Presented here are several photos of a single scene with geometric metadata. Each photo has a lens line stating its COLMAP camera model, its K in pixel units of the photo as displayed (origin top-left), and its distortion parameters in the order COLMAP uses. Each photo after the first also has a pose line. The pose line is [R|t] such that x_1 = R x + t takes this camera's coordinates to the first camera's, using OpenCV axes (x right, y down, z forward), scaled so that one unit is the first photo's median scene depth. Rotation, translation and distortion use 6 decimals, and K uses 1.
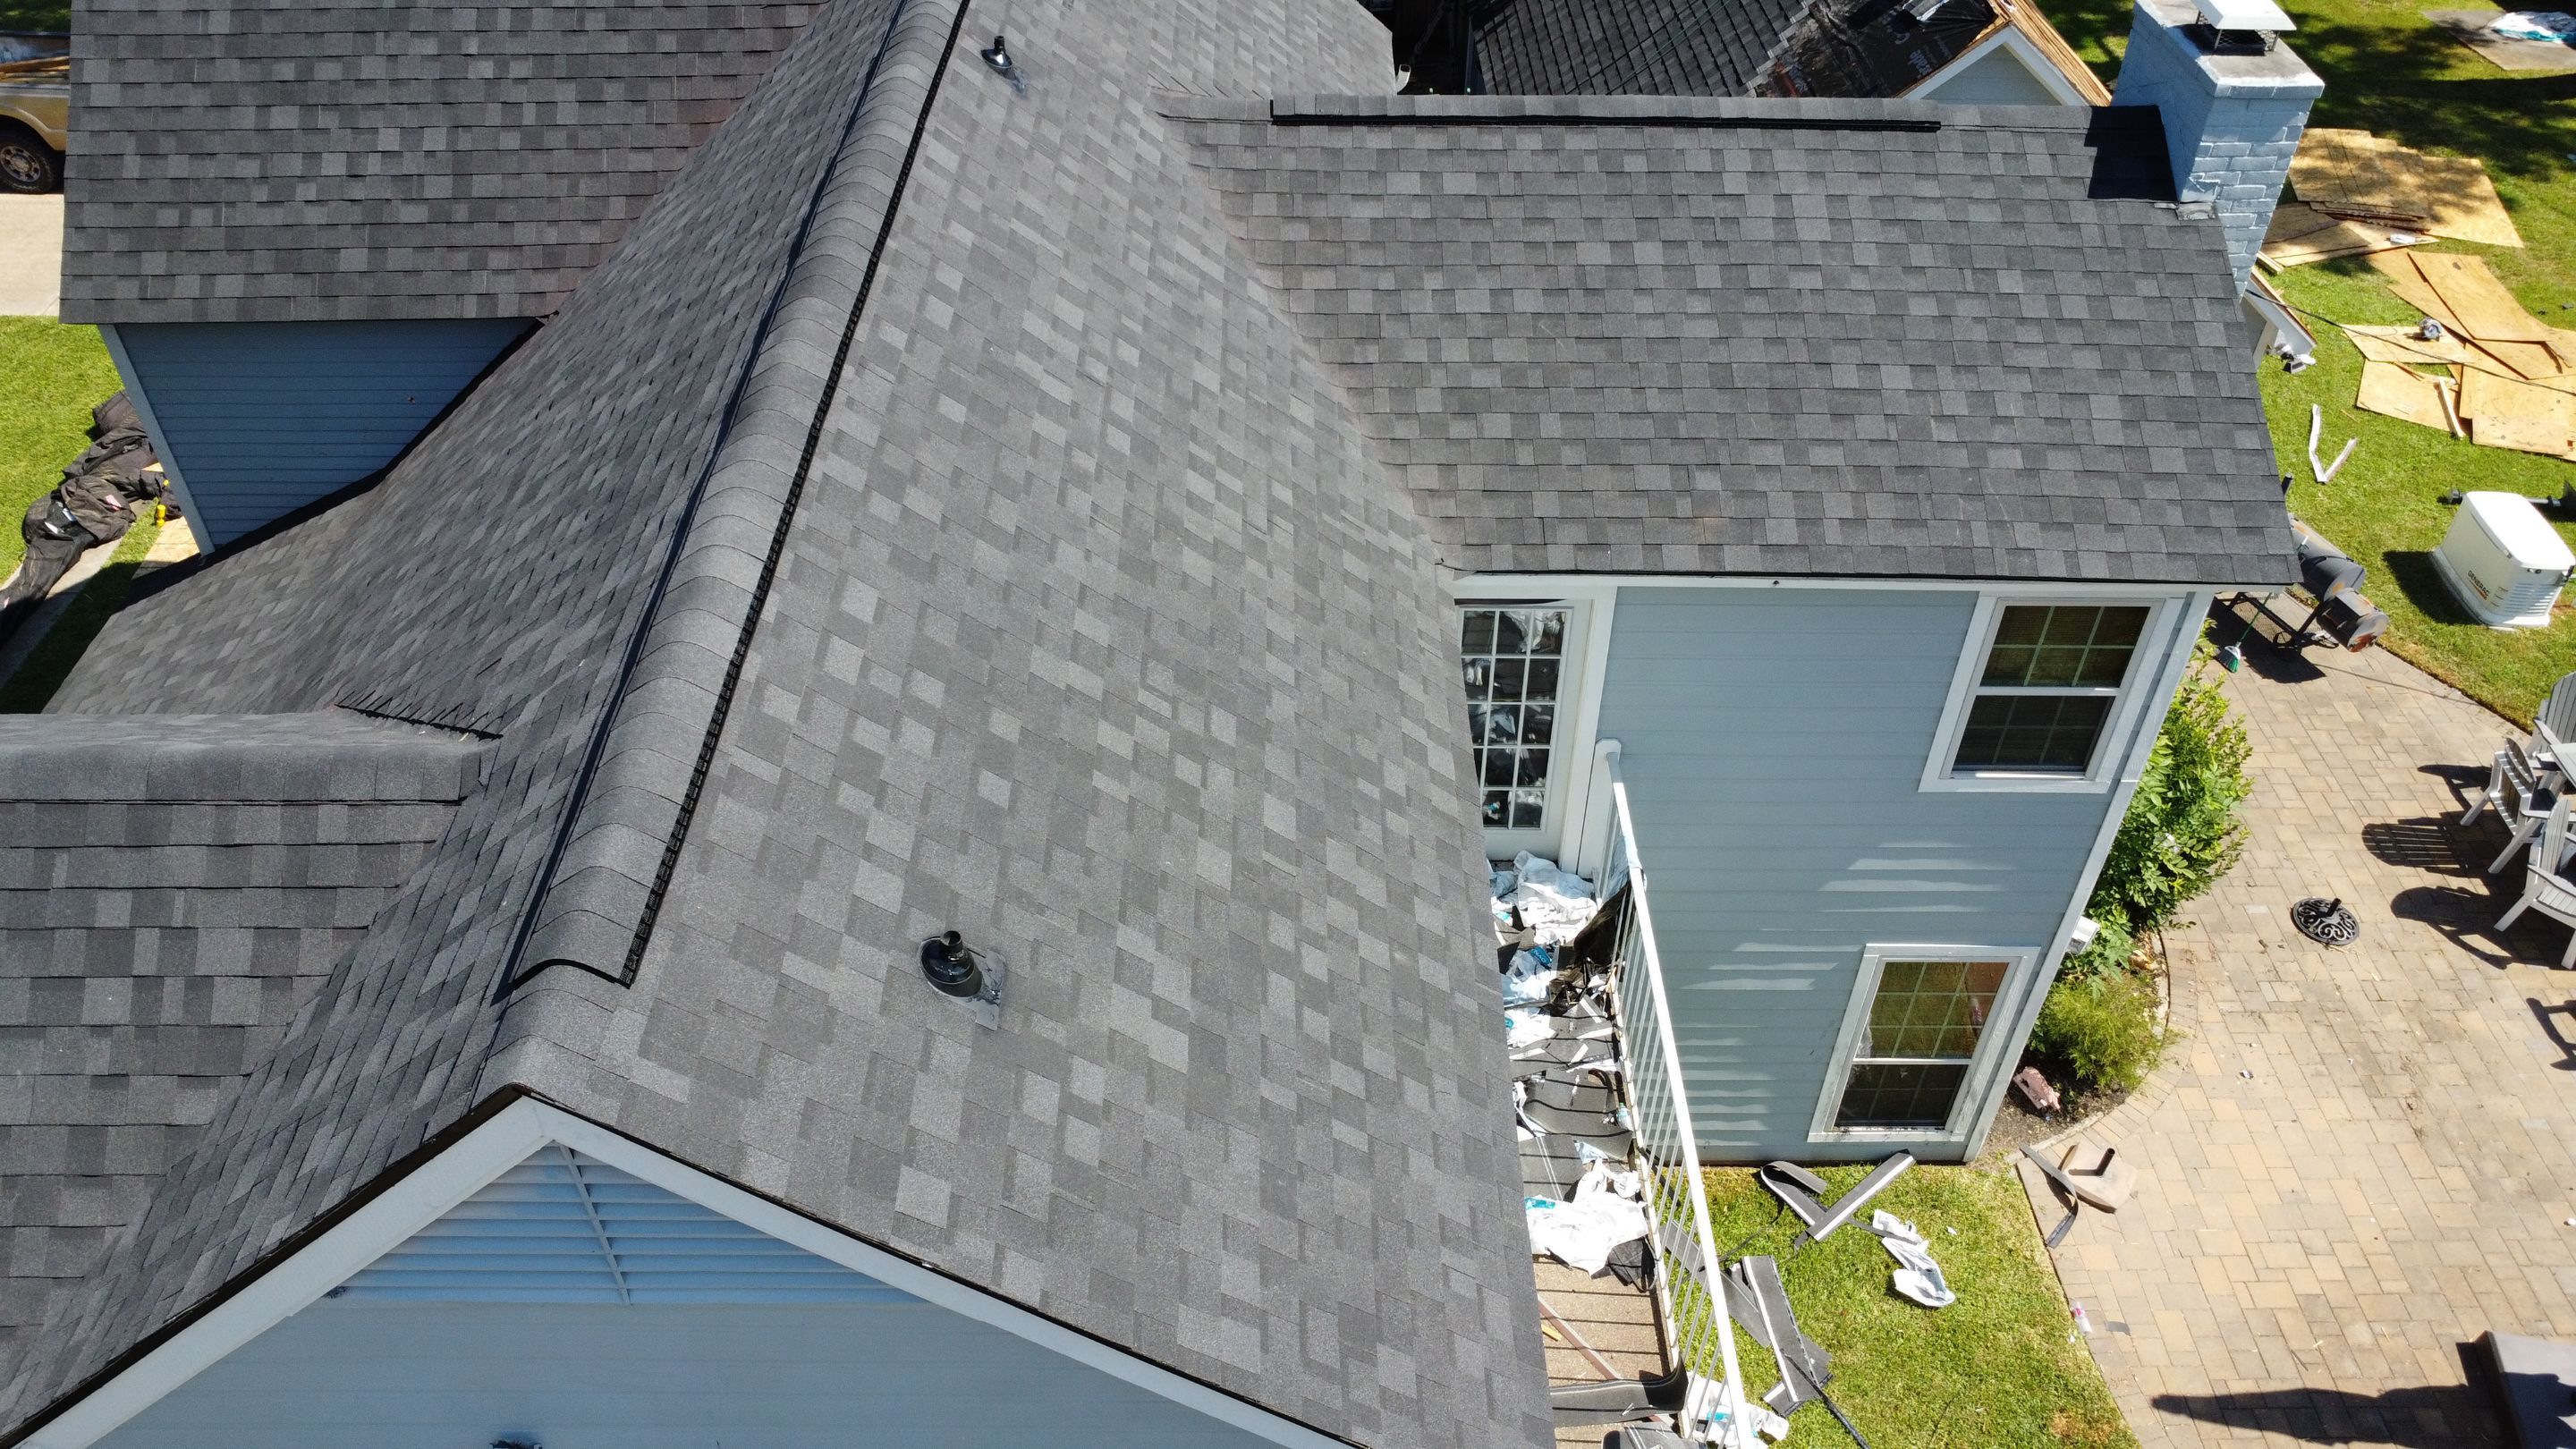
lens RADIAL K [[1865.4, 0, 1288.9], [0, 1865.4, 715.8], [0, 0, 1]] dist [-0.021449, -0.018059]
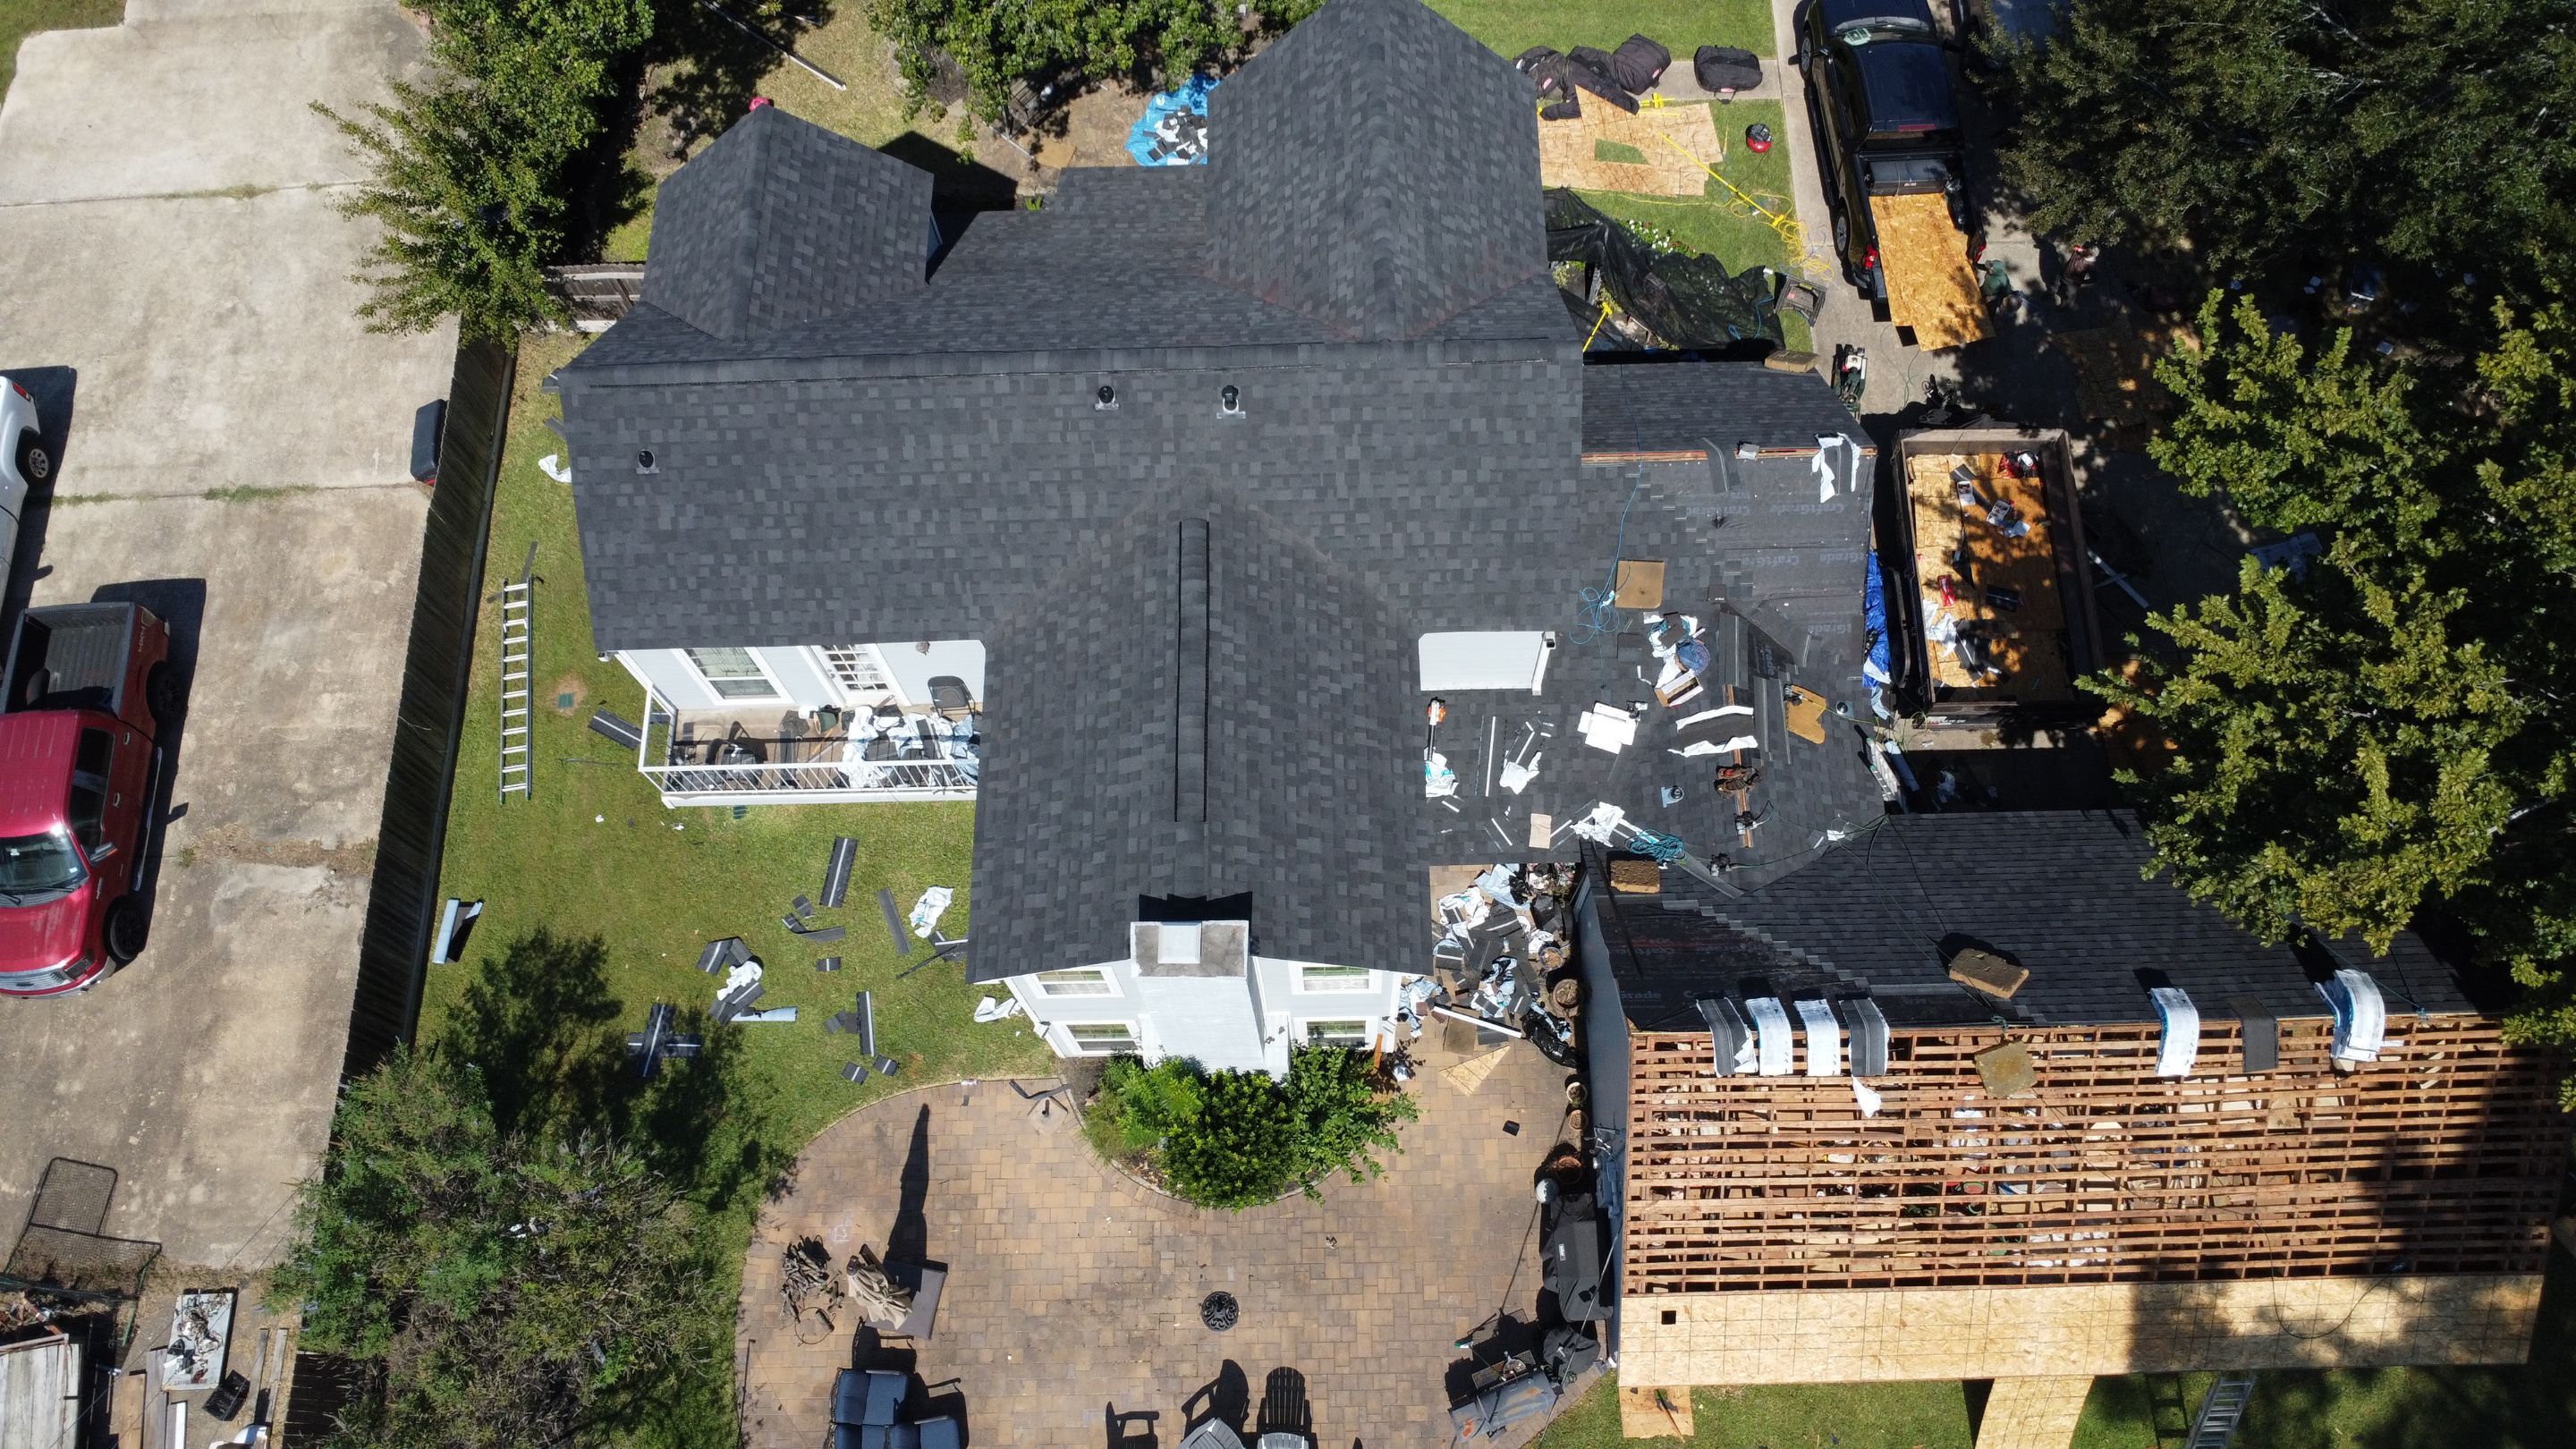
lens RADIAL K [[1865.4, 0, 1288.9], [0, 1865.4, 715.8], [0, 0, 1]] dist [-0.021449, -0.018059]
pose [[0.012353, 0.928050, -0.372250, 1.076436], [-0.641565, 0.292904, 0.708944, -2.003123], [0.766969, 0.230065, 0.599023, -0.139066]]
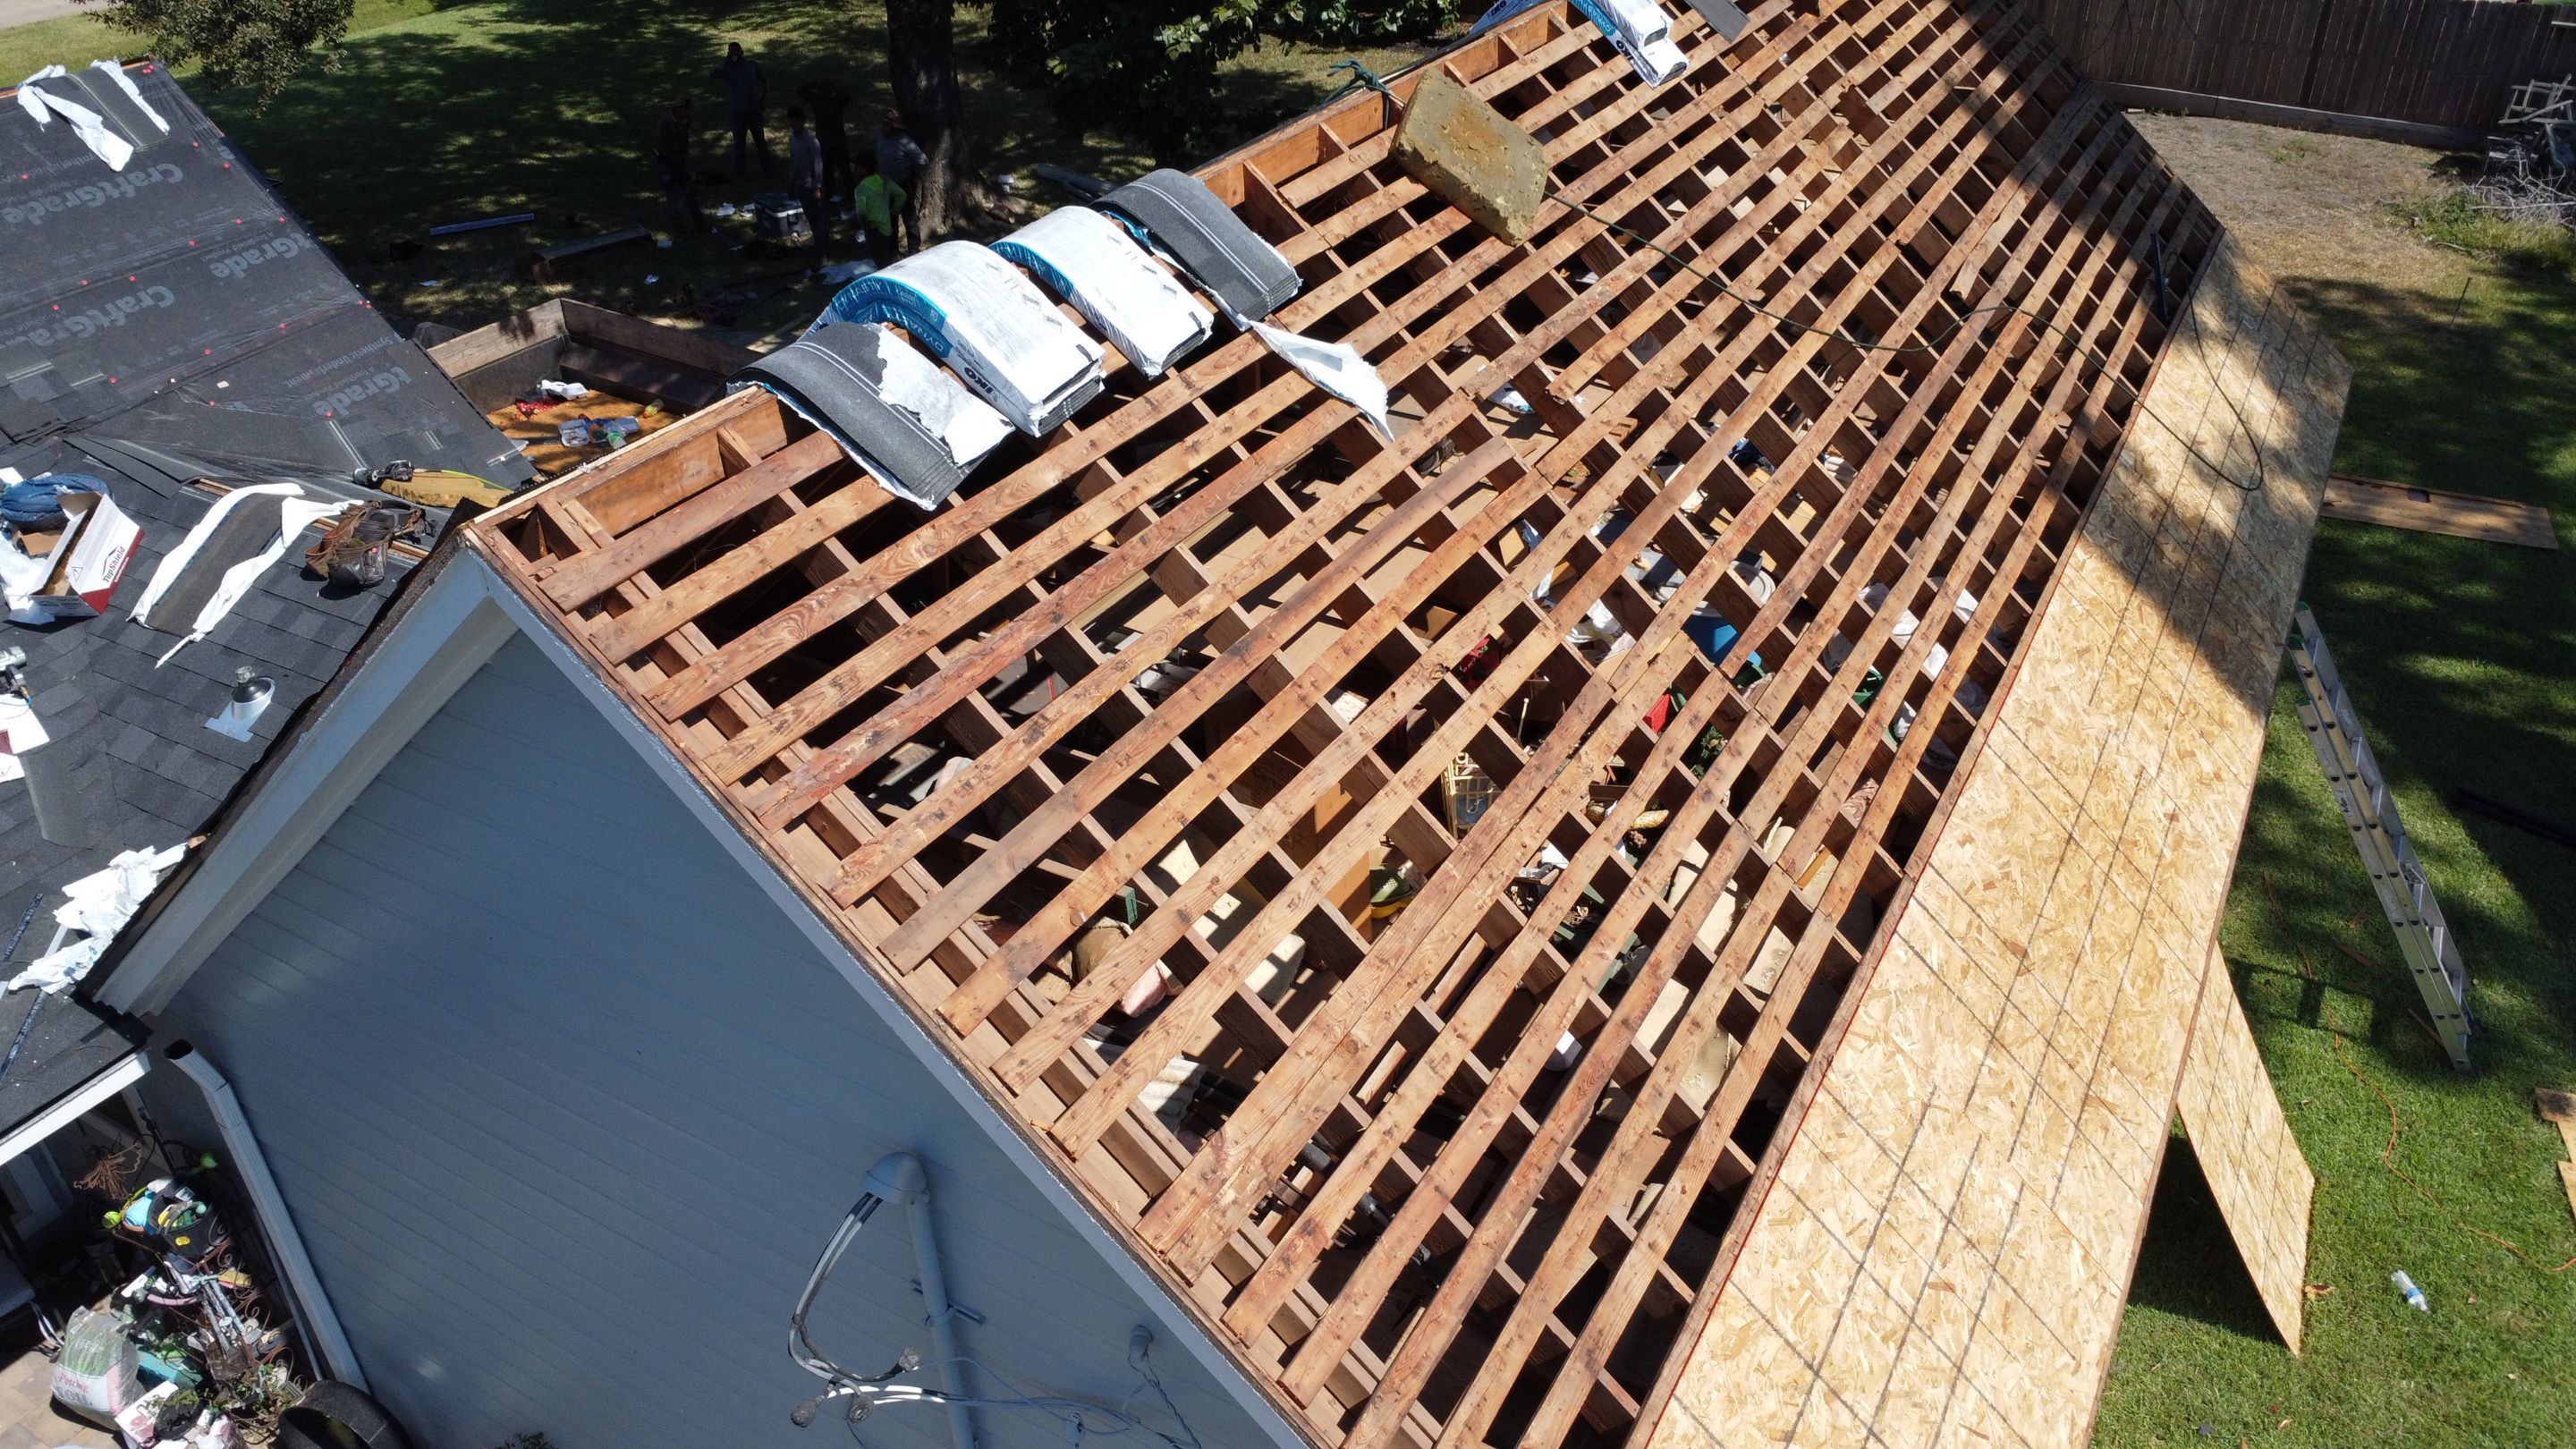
lens RADIAL K [[1861.9, 0, 1288.0], [0, 1861.9, 724.5], [0, 0, 1]] dist [-0.027853, 0.005318]
pose [[0.863513, 0.256876, -0.434004, 0.972180], [-0.318235, 0.945137, -0.073771, -0.580266], [0.391243, 0.201818, 0.897885, 1.274834]]
